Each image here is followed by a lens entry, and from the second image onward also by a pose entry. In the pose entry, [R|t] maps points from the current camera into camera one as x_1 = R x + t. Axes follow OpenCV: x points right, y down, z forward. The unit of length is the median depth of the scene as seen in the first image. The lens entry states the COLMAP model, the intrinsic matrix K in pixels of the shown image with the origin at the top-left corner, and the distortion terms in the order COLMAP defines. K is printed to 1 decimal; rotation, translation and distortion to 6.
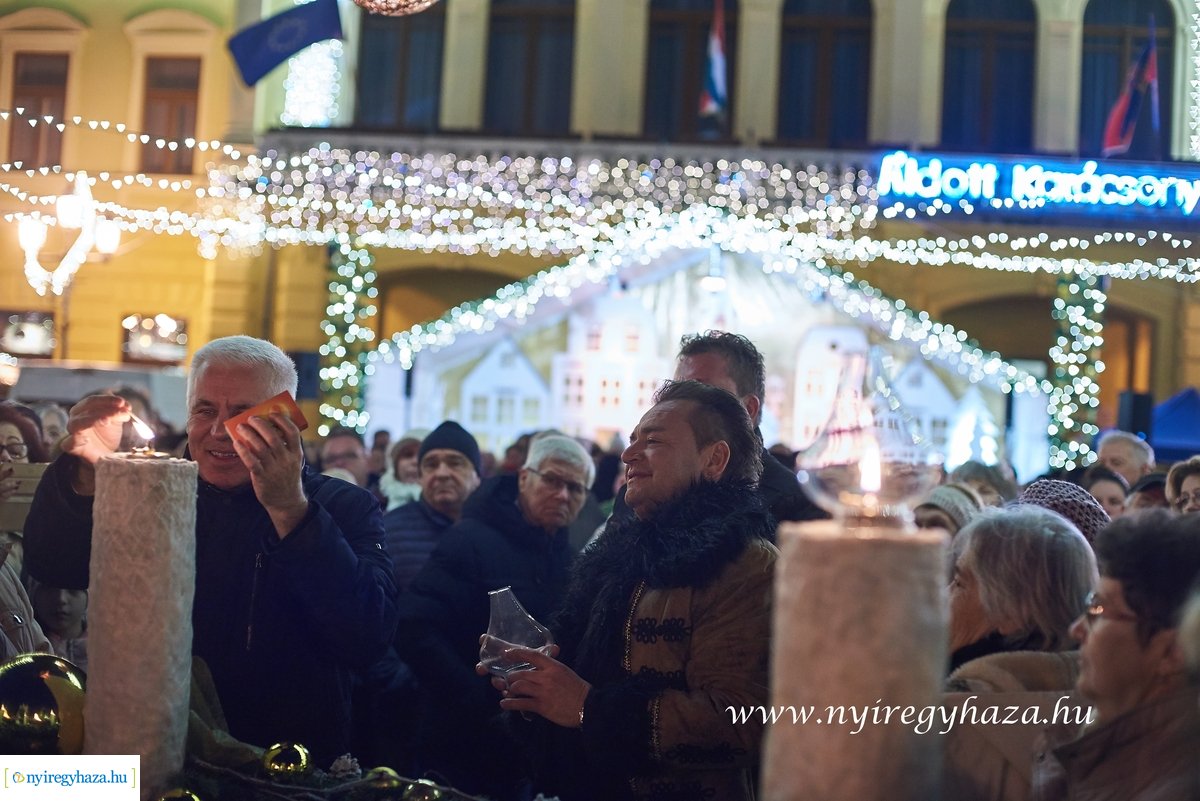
lens RADIAL K [[1727.5, 0, 600.0], [0, 1727.5, 400.5], [0, 0, 1]] dist [-0.131273, 0.169553]
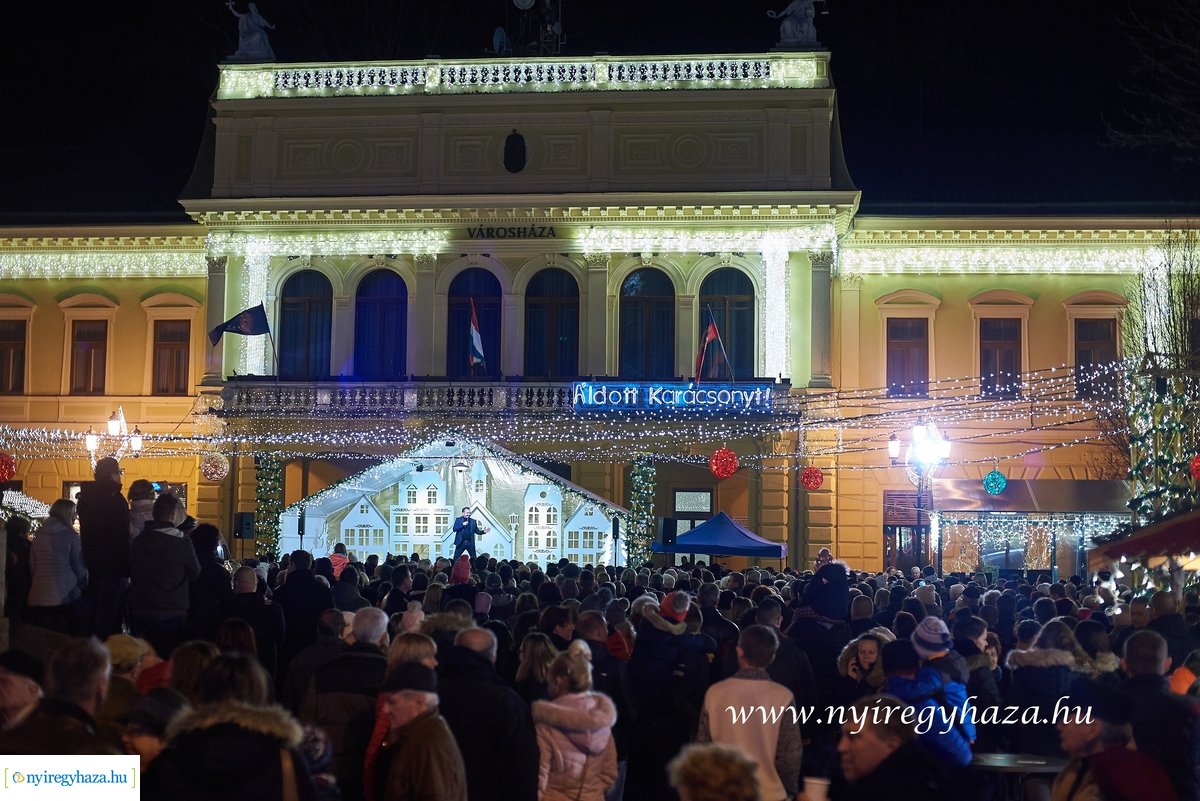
lens RADIAL K [[1727.5, 0, 600.0], [0, 1727.5, 400.5], [0, 0, 1]] dist [-0.131273, 0.169553]
pose [[0.999140, -0.041401, -0.002429, 0.196885], [0.041190, 0.997467, -0.057984, -0.021722], [0.004824, 0.057834, 0.998315, -0.772971]]
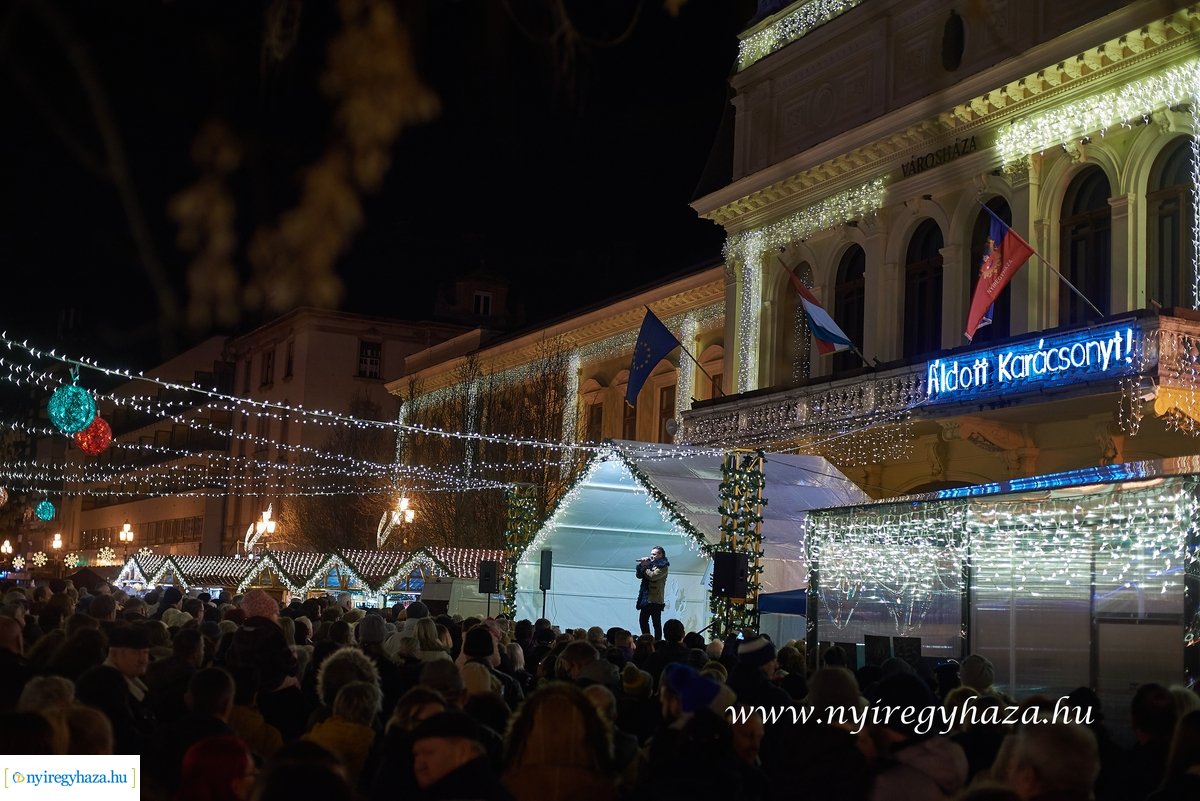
lens RADIAL K [[1727.5, 0, 600.0], [0, 1727.5, 400.5], [0, 0, 1]] dist [-0.131273, 0.169553]
pose [[0.499740, -0.137662, -0.855166, 1.035351], [-0.008707, 0.986441, -0.163882, 0.070471], [0.866132, 0.089344, 0.491765, 0.260449]]
